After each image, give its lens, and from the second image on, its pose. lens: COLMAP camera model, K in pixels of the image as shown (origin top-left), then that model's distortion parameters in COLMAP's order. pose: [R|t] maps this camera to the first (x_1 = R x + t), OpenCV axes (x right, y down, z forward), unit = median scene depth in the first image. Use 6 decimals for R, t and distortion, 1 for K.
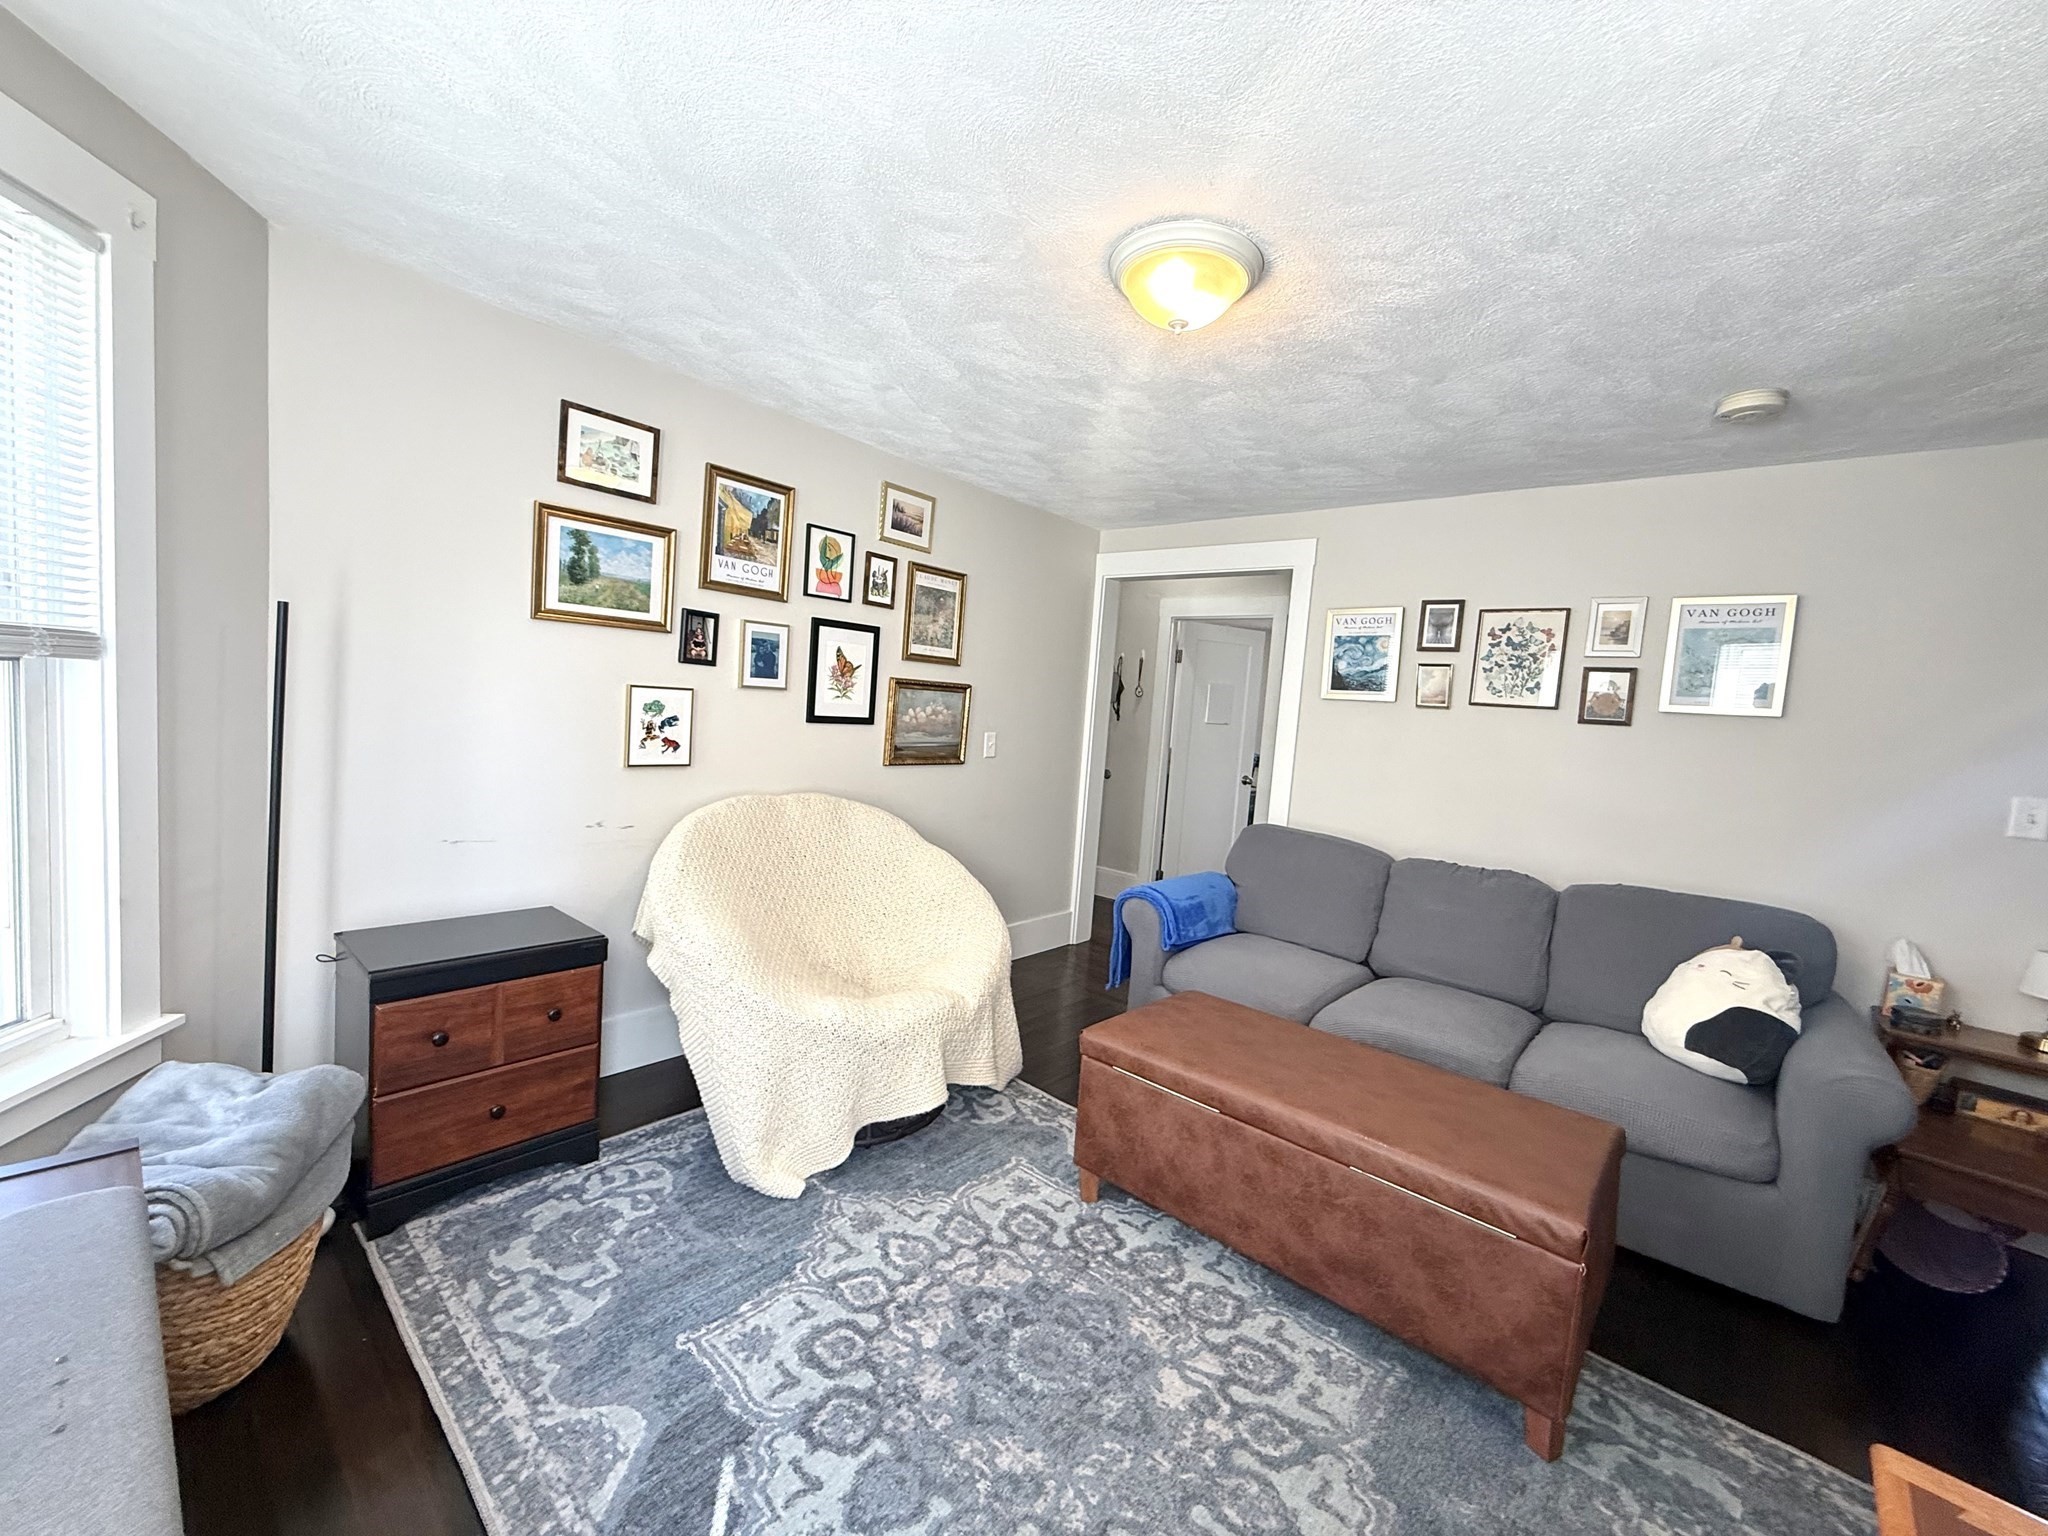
lens RADIAL K [[818.2, 0, 1022.0], [0, 818.2, 762.8], [0, 0, 1]] dist [-0.000307, -0.000012]
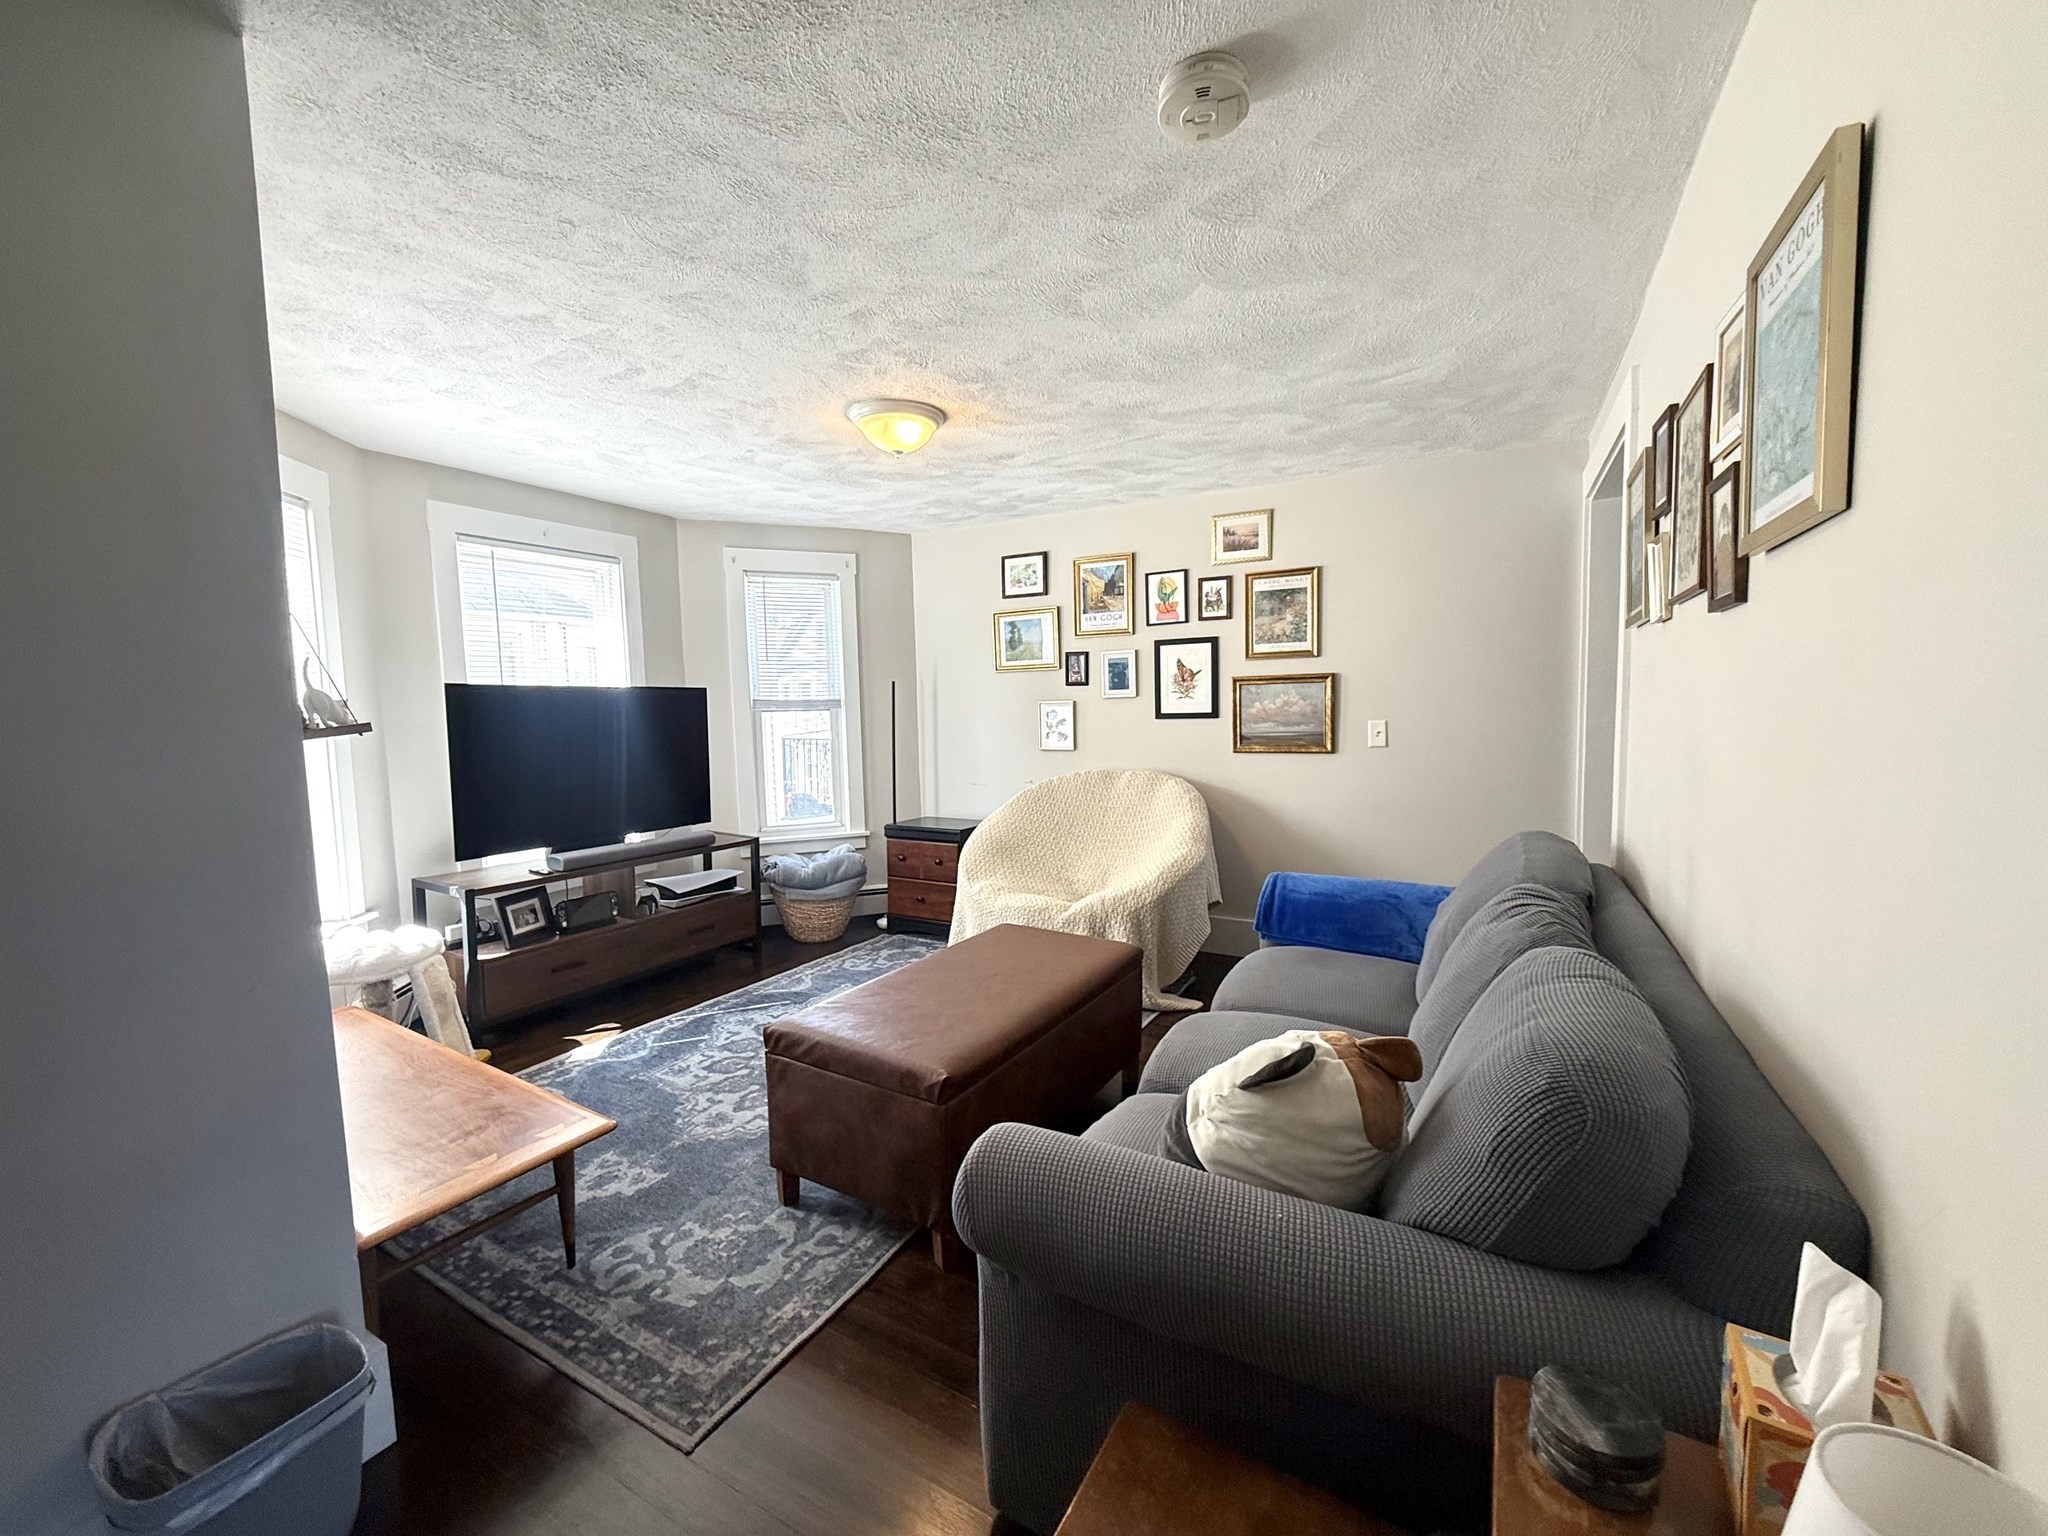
lens RADIAL K [[818.2, 0, 1023.0], [0, 818.2, 765.8], [0, 0, 1]] dist [0.000884, -0.000111]
pose [[0.191399, -0.005532, -0.981497, 1.297070], [-0.037310, 0.999220, -0.012907, 0.068207], [0.980803, 0.039090, 0.191043, 0.683149]]
